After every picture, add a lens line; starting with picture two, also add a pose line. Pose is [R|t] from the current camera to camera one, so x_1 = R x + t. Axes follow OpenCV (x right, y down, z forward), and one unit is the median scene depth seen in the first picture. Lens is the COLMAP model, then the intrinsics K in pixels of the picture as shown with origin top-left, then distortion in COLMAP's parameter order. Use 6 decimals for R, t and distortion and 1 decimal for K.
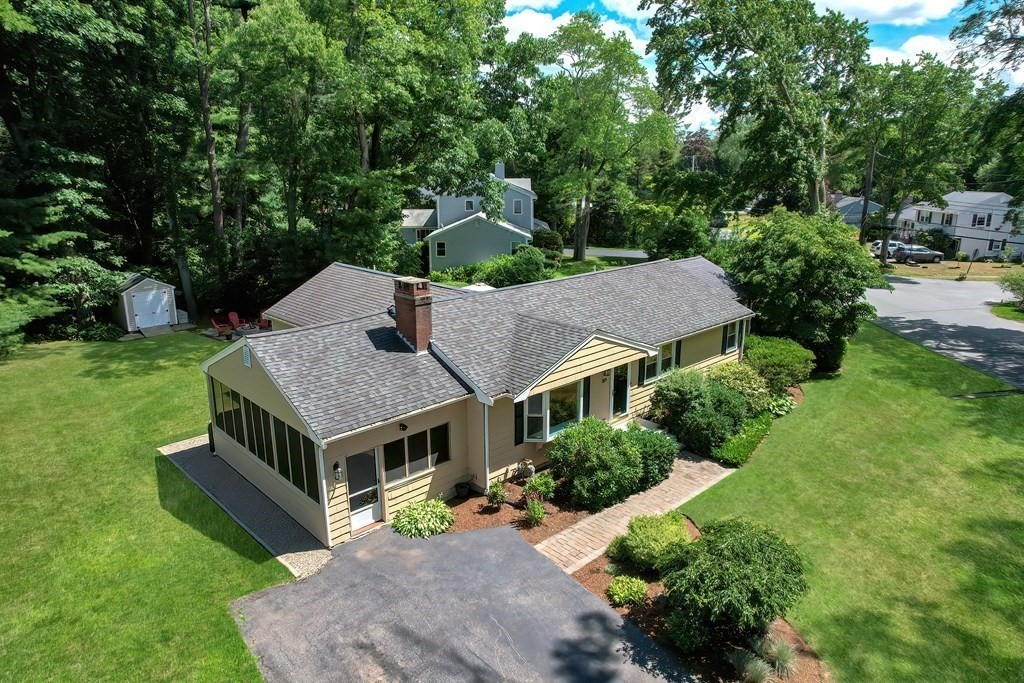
lens RADIAL K [[659.3, 0, 524.4], [0, 659.3, 339.8], [0, 0, 1]] dist [-0.028253, 0.001832]
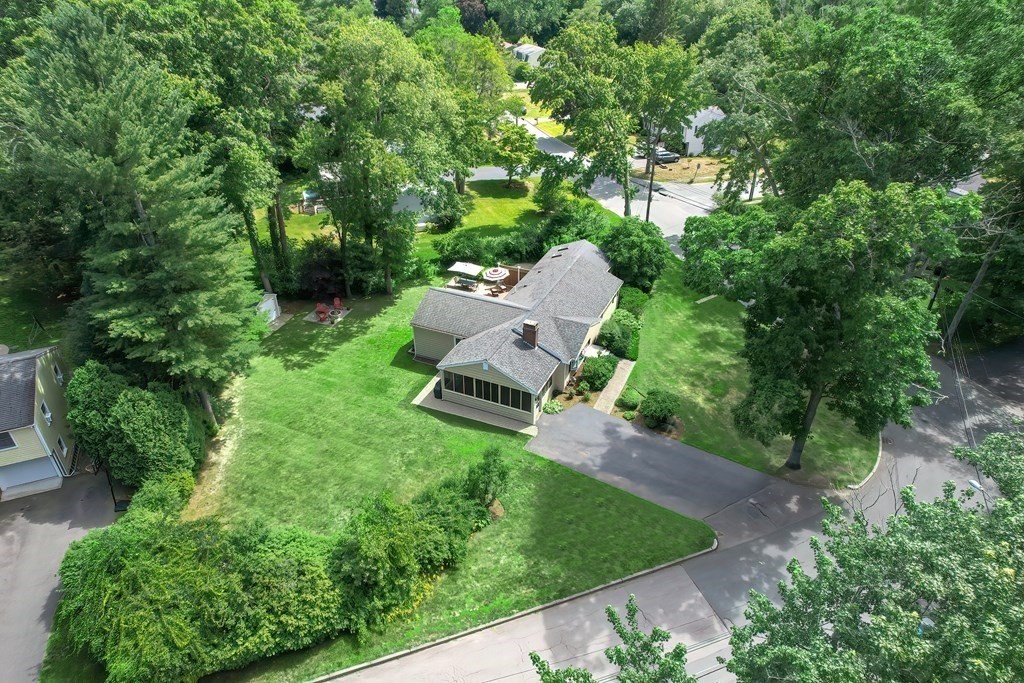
lens RADIAL K [[659.3, 0, 524.4], [0, 659.3, 339.8], [0, 0, 1]] dist [-0.028253, 0.001832]
pose [[0.924488, -0.195776, 0.327097, -0.952678], [0.091848, 0.947166, 0.307311, -0.746417], [-0.369980, -0.254062, 0.893626, -1.203959]]
